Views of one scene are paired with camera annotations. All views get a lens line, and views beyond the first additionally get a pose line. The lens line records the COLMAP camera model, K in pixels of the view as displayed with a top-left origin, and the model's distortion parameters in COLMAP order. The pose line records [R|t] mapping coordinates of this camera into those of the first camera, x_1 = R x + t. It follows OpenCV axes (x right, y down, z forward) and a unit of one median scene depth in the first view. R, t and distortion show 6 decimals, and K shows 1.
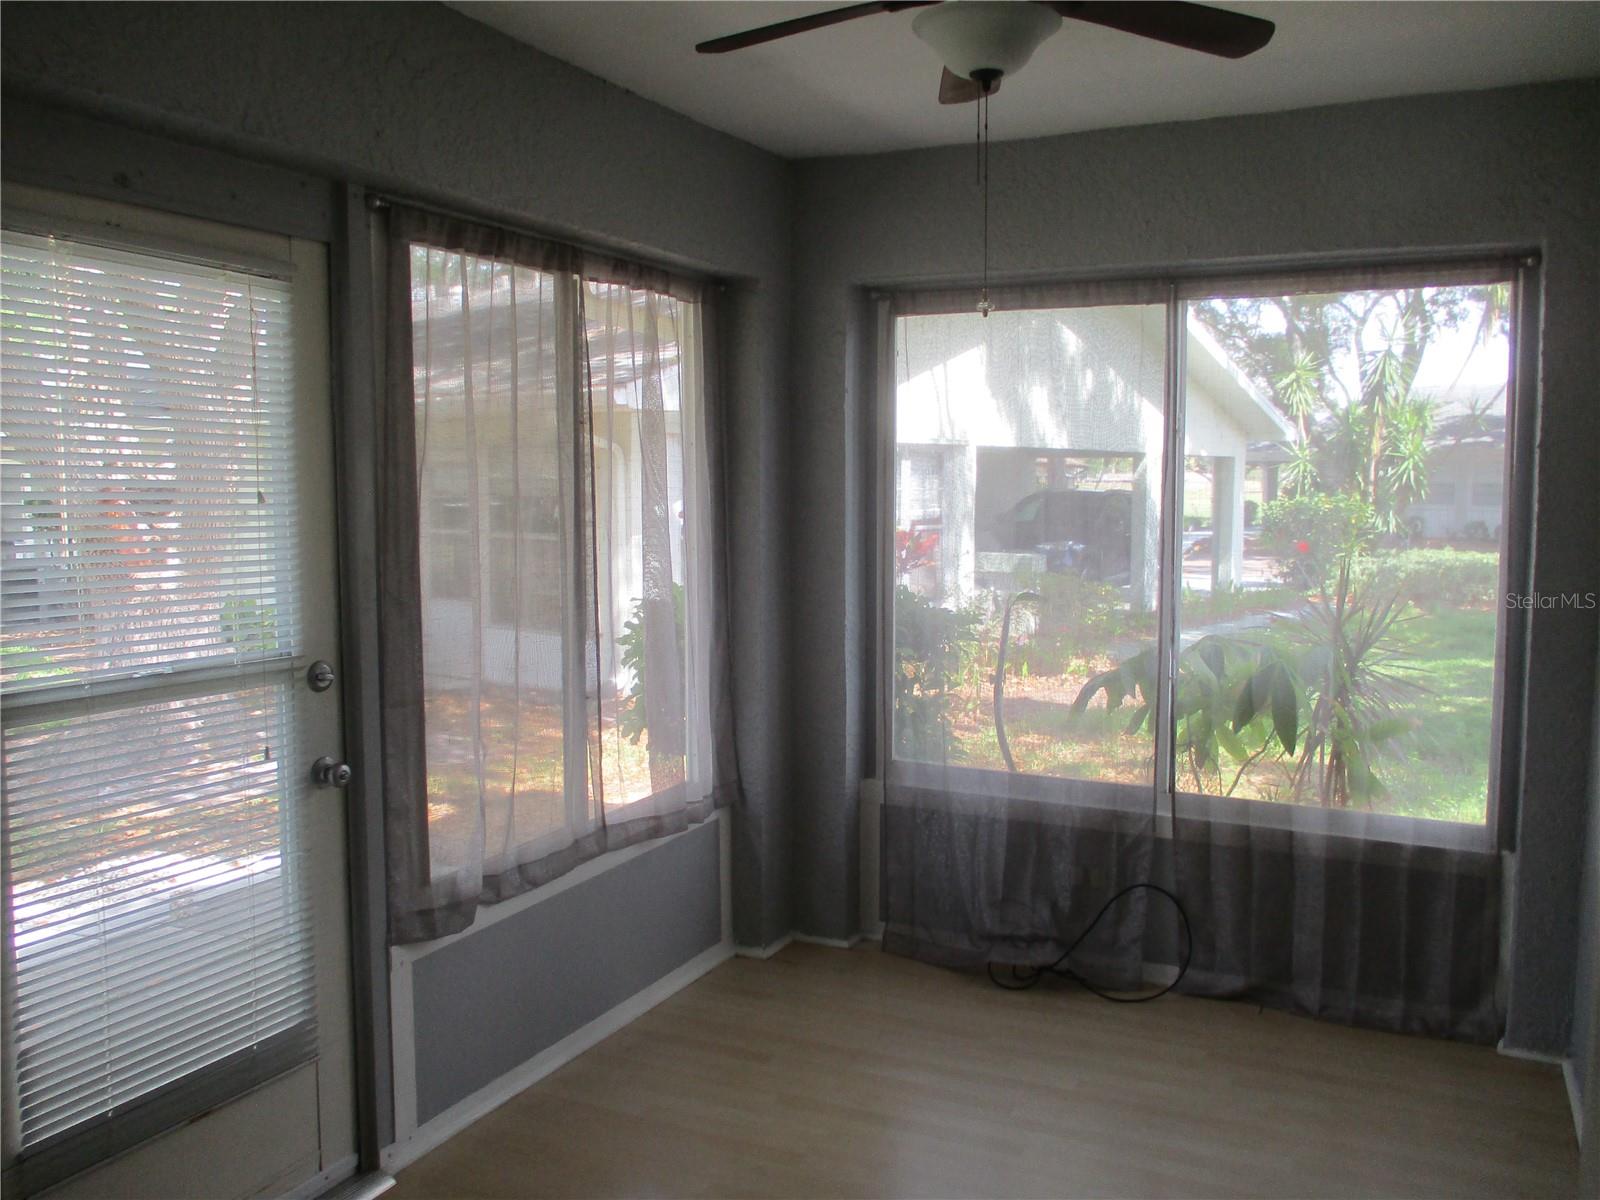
lens RADIAL K [[1327.7, 0, 798.4], [0, 1327.7, 593.7], [0, 0, 1]] dist [-0.012722, -0.005309]
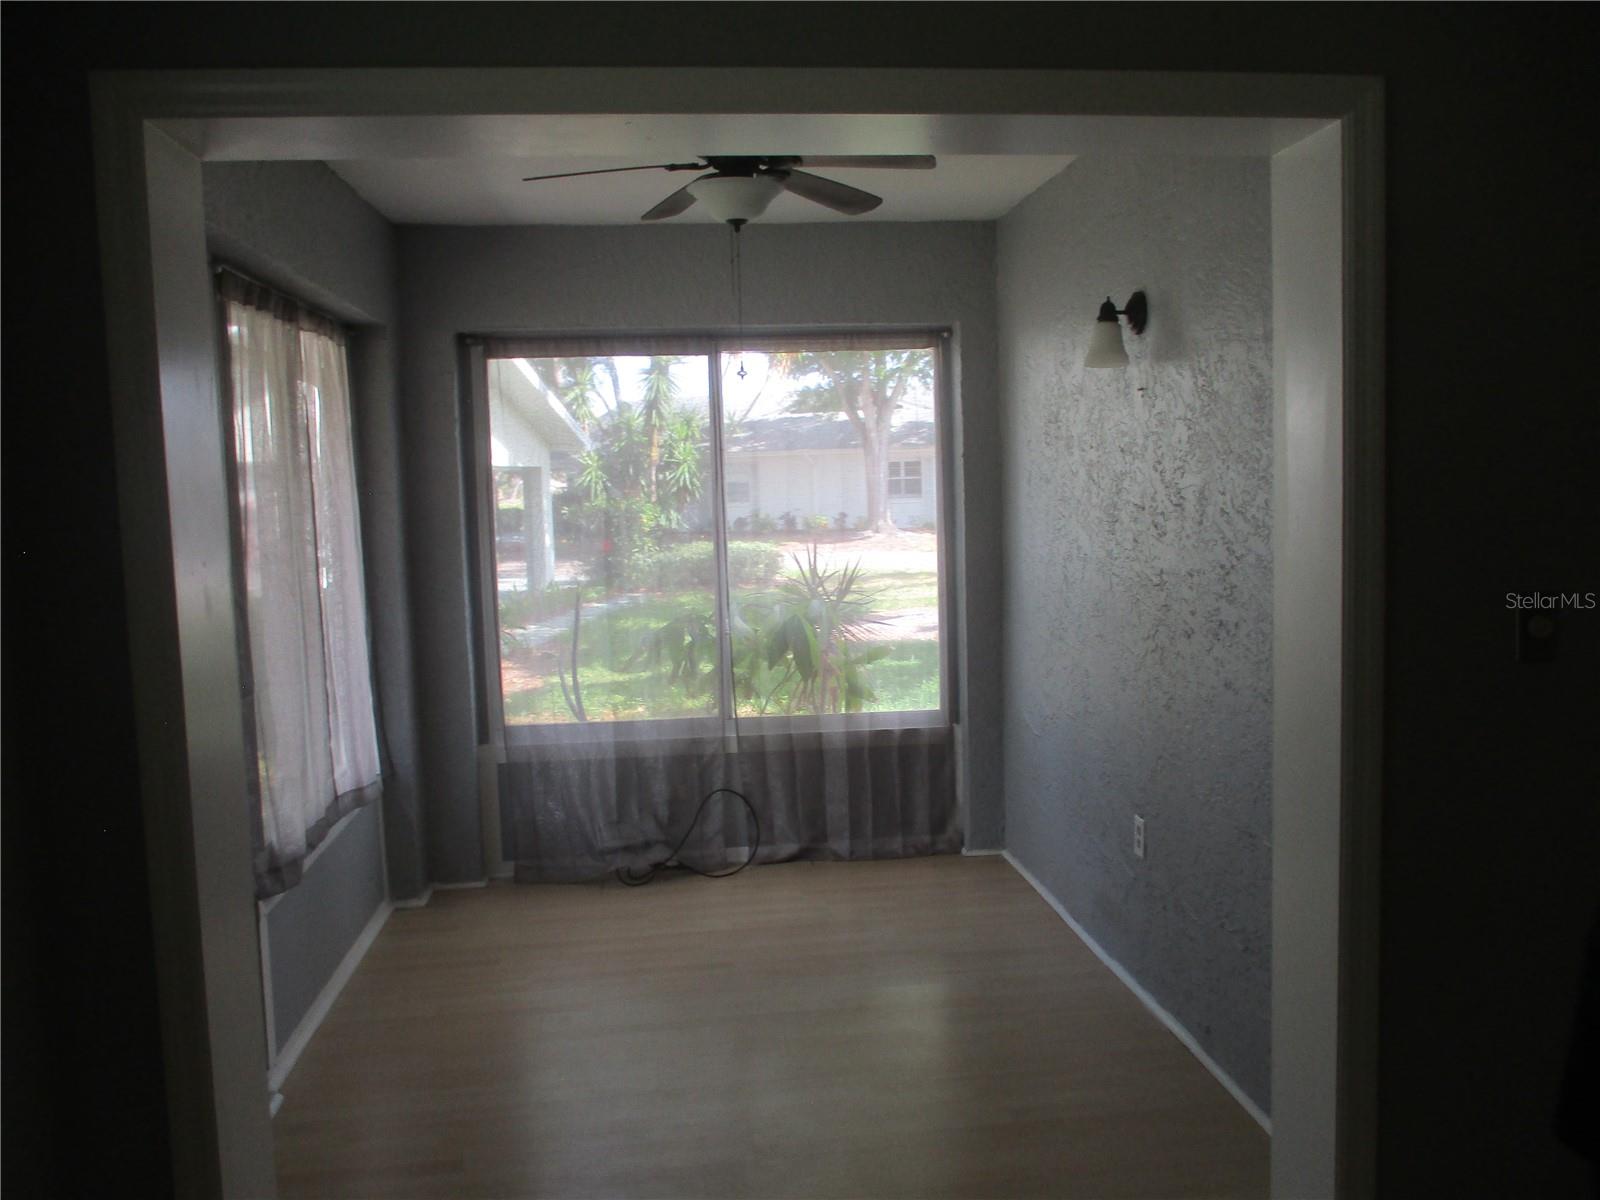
lens RADIAL K [[1310.6, 0, 800.0], [0, 1310.6, 600.0], [0, 0, 1]] dist [-0.038408, 0.000896]
pose [[0.855508, -0.076550, 0.512099, -0.331034], [0.077517, 0.996800, 0.019504, 0.009923], [-0.511954, 0.023011, 0.858705, -0.175093]]
